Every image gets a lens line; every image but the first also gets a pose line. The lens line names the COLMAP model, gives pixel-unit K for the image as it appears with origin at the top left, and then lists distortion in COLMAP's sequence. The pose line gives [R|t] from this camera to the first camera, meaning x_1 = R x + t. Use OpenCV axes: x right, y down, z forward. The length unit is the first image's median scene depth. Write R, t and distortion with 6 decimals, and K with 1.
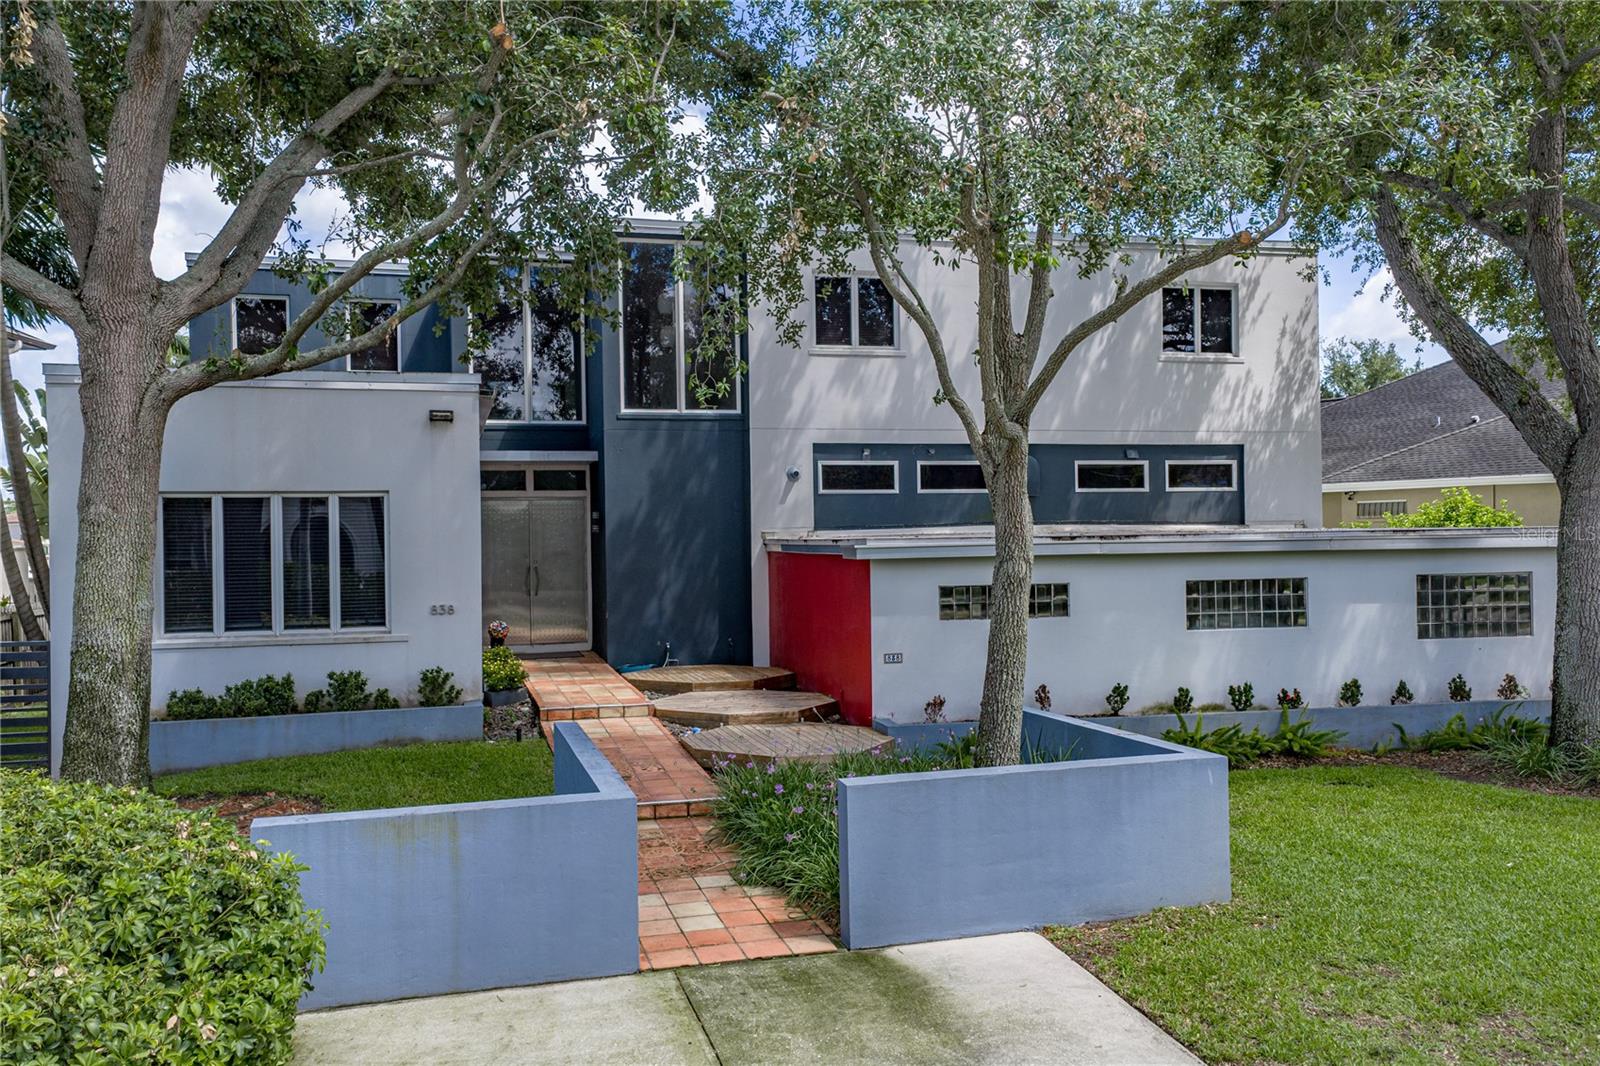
lens RADIAL K [[1326.5, 0, 800.1], [0, 1326.5, 536.0], [0, 0, 1]] dist [0.070803, -0.015967]
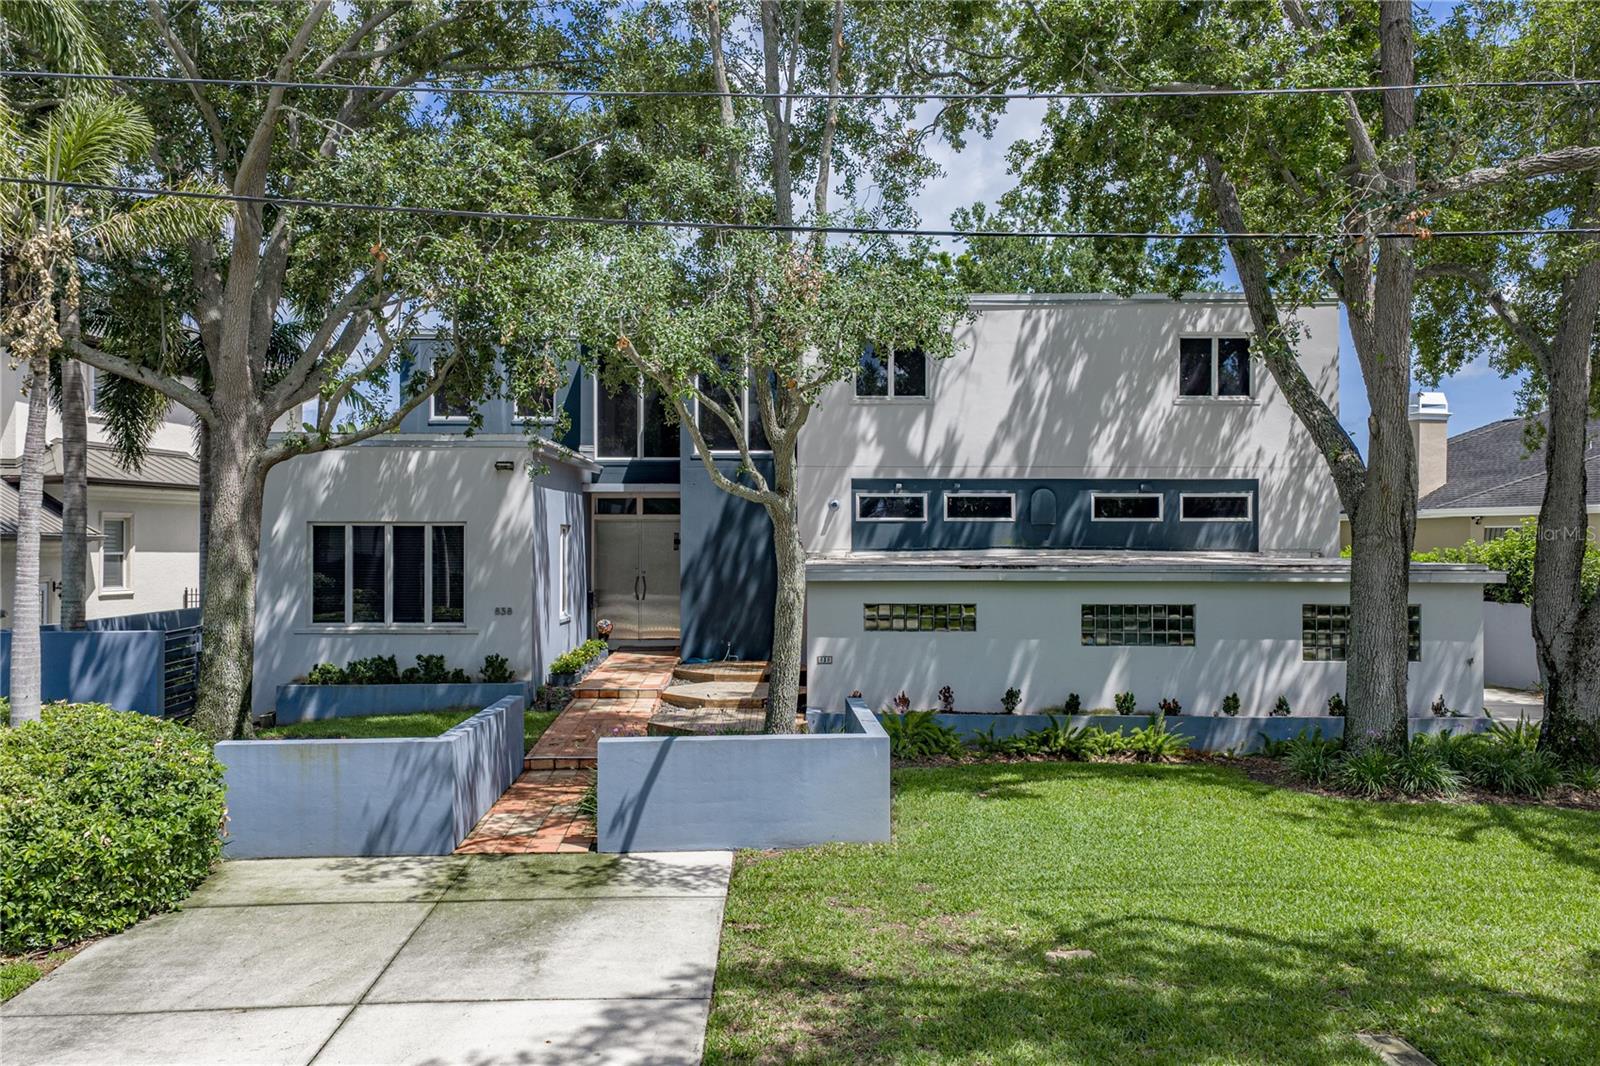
lens RADIAL K [[1326.5, 0, 824.5], [0, 1326.5, 523.3], [0, 0, 1]] dist [0.070803, -0.015967]
pose [[0.970117, 0.012664, -0.242308, 0.350653], [-0.014863, 0.999863, -0.007248, -0.026401], [0.242183, 0.010633, 0.970172, -0.207271]]
